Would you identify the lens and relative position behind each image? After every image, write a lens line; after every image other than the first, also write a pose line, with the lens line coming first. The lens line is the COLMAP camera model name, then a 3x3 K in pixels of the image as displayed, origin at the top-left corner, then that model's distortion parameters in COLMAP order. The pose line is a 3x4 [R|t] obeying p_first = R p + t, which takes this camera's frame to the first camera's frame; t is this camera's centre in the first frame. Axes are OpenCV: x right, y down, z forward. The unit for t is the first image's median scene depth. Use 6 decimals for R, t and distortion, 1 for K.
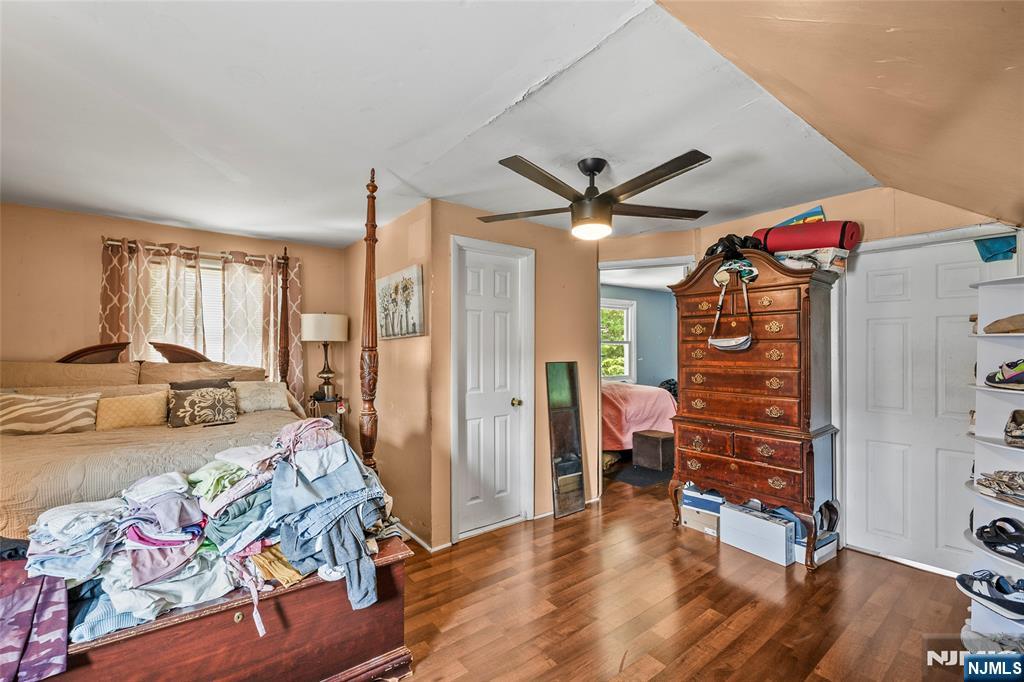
lens RADIAL K [[421.7, 0, 509.6], [0, 421.7, 346.7], [0, 0, 1]] dist [0.000238, -0.000457]
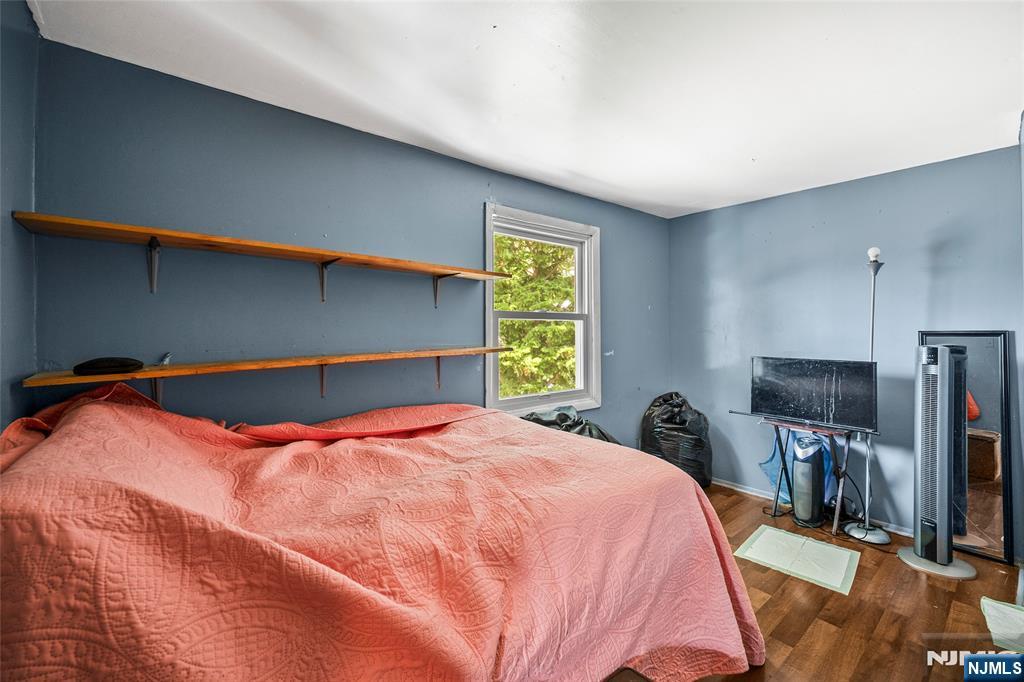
lens RADIAL K [[421.7, 0, 513.5], [0, 421.7, 336.5], [0, 0, 1]] dist [0.000238, -0.000457]
pose [[0.998931, -0.008515, 0.045431, 0.237546], [0.007898, 0.999874, 0.013740, 0.004920], [-0.045543, -0.013366, 0.998873, 0.699012]]
